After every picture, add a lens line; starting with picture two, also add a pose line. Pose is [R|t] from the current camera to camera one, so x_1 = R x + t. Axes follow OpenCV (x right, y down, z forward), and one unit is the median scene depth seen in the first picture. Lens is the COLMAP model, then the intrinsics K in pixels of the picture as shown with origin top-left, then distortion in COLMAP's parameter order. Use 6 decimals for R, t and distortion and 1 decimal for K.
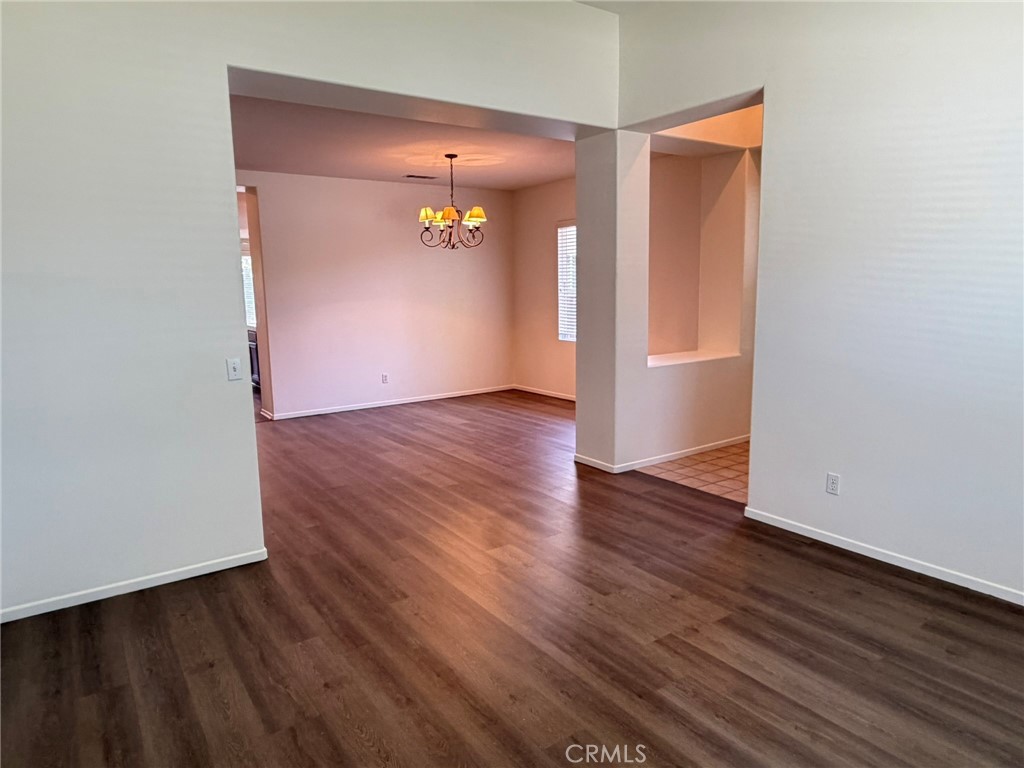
lens RADIAL K [[666.6, 0, 512.0], [0, 666.6, 384.0], [0, 0, 1]] dist [0.004413, -0.000729]
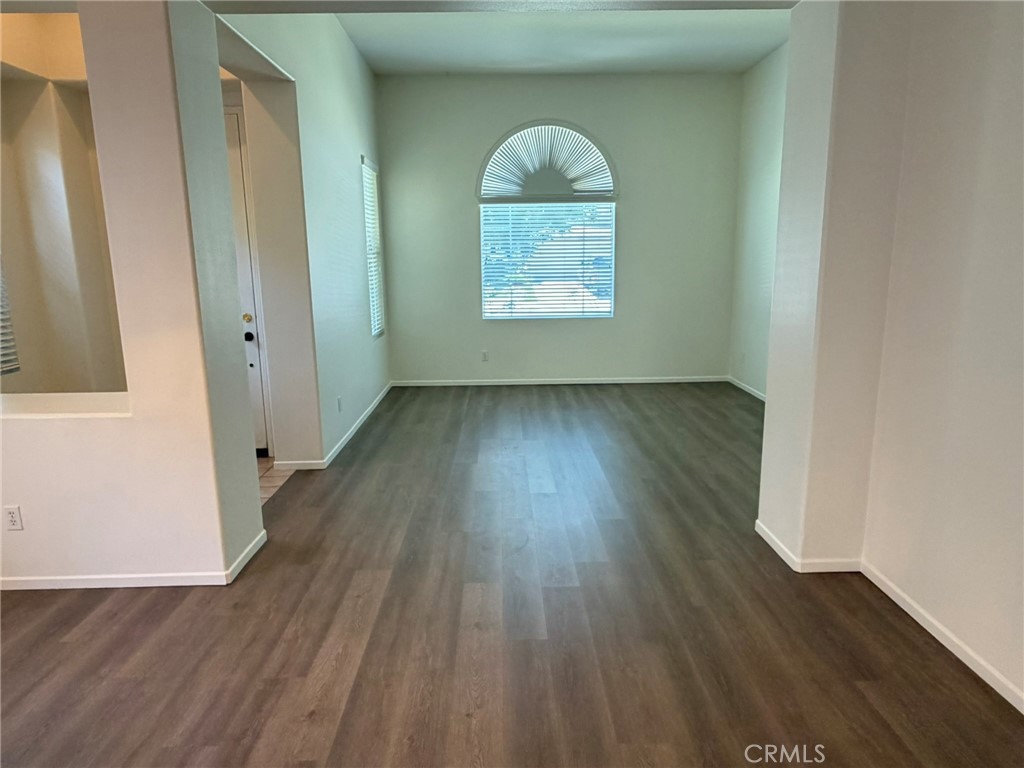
lens RADIAL K [[657.9, 0, 513.8], [0, 657.9, 386.3], [0, 0, 1]] dist [0.000681, 0.001573]
pose [[-0.832831, -0.079419, 0.547800, -0.499477], [0.110785, 0.945714, 0.305536, -0.232153], [-0.542327, 0.315147, -0.778822, 1.606539]]
